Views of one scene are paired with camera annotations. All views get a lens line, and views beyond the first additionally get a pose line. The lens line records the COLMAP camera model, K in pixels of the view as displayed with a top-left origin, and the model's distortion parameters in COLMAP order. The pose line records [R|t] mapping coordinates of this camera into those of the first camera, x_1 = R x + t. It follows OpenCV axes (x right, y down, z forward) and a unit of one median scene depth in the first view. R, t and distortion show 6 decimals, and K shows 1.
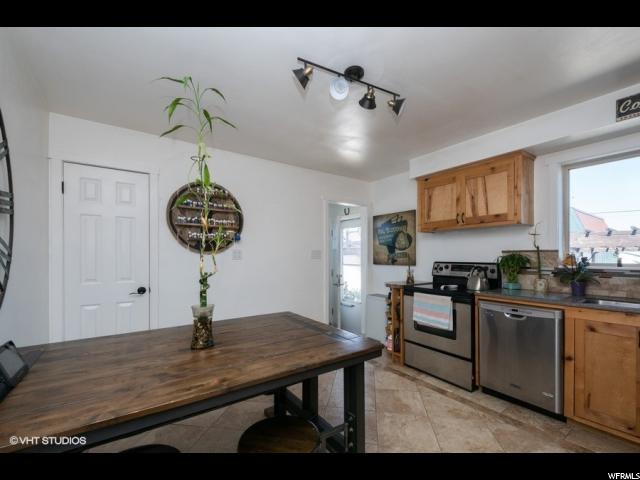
lens RADIAL K [[286.7, 0, 332.2], [0, 286.7, 256.7], [0, 0, 1]] dist [-0.000371, -0.000113]
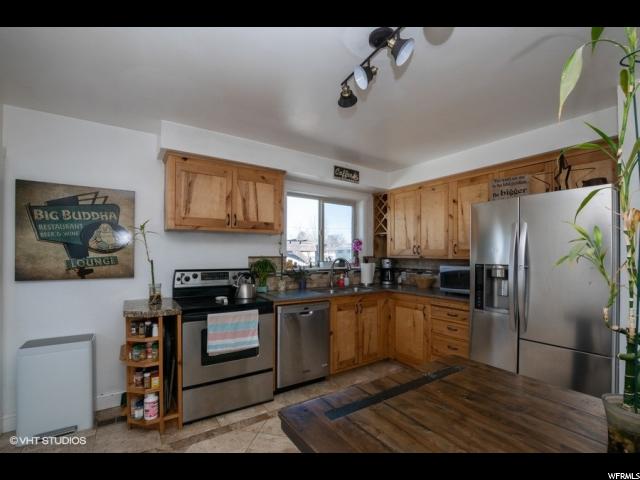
lens RADIAL K [[285.4, 0, 320.0], [0, 285.4, 253.9], [0, 0, 1]] dist [-0.037000, 0.000007]
pose [[0.035703, 0.002540, 0.999359, -0.411367], [-0.005151, 0.999984, -0.002358, -0.027833], [-0.999349, -0.005064, 0.035716, 0.683028]]
